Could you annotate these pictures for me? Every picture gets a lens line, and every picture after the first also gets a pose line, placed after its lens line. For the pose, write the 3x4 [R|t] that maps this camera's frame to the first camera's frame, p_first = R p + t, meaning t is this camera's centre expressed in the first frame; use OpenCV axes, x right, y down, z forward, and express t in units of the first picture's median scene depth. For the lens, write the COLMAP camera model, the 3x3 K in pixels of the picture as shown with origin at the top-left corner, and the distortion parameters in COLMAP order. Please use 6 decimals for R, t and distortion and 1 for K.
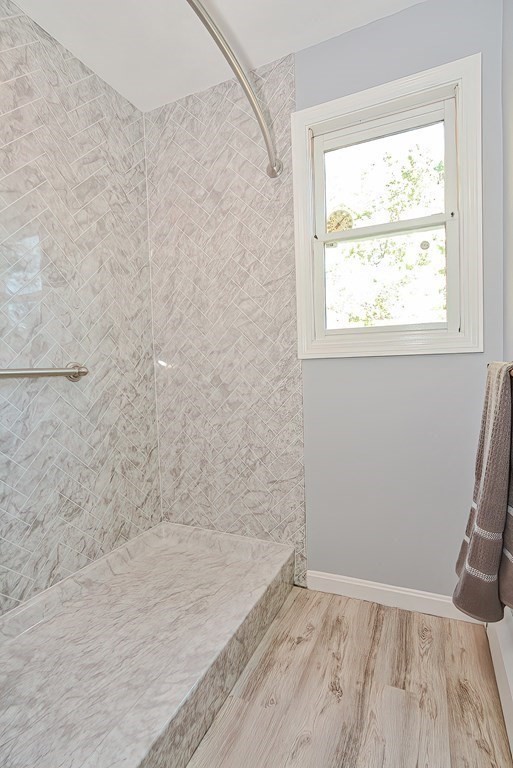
lens RADIAL K [[381.0, 0, 256.5], [0, 381.0, 384.0], [0, 0, 1]] dist [-0.018022, 0.000380]
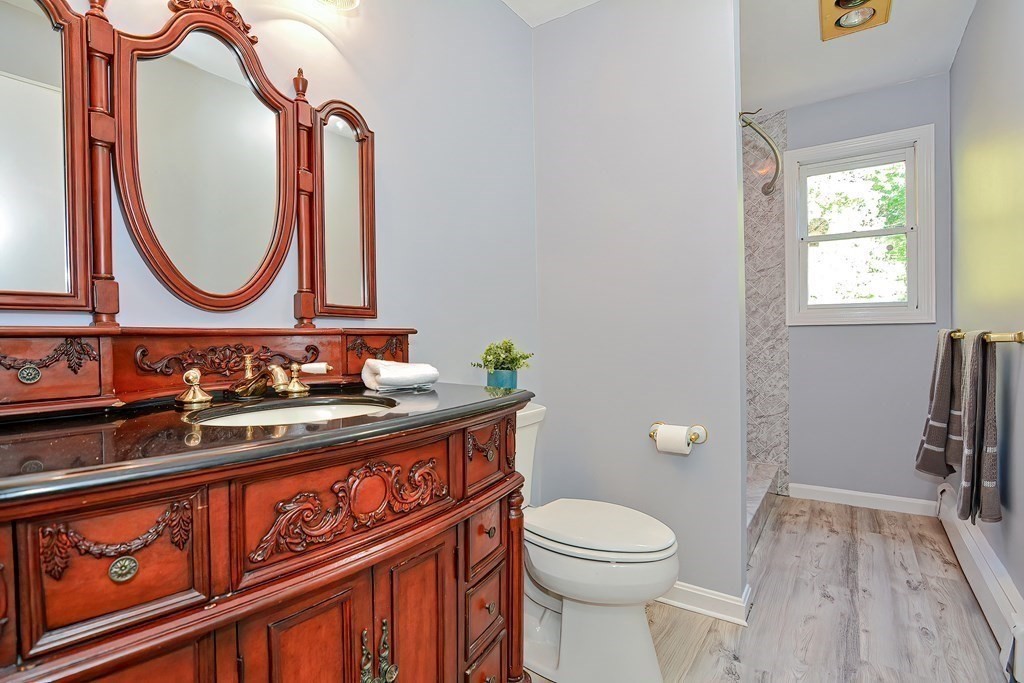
lens RADIAL K [[508.0, 0, 504.8], [0, 508.0, 341.6], [0, 0, 1]] dist [-0.018022, 0.000380]
pose [[0.984758, 0.020293, -0.172741, -0.581058], [-0.026039, 0.999178, -0.031059, 0.076374], [0.171969, 0.035084, 0.984478, -0.984013]]
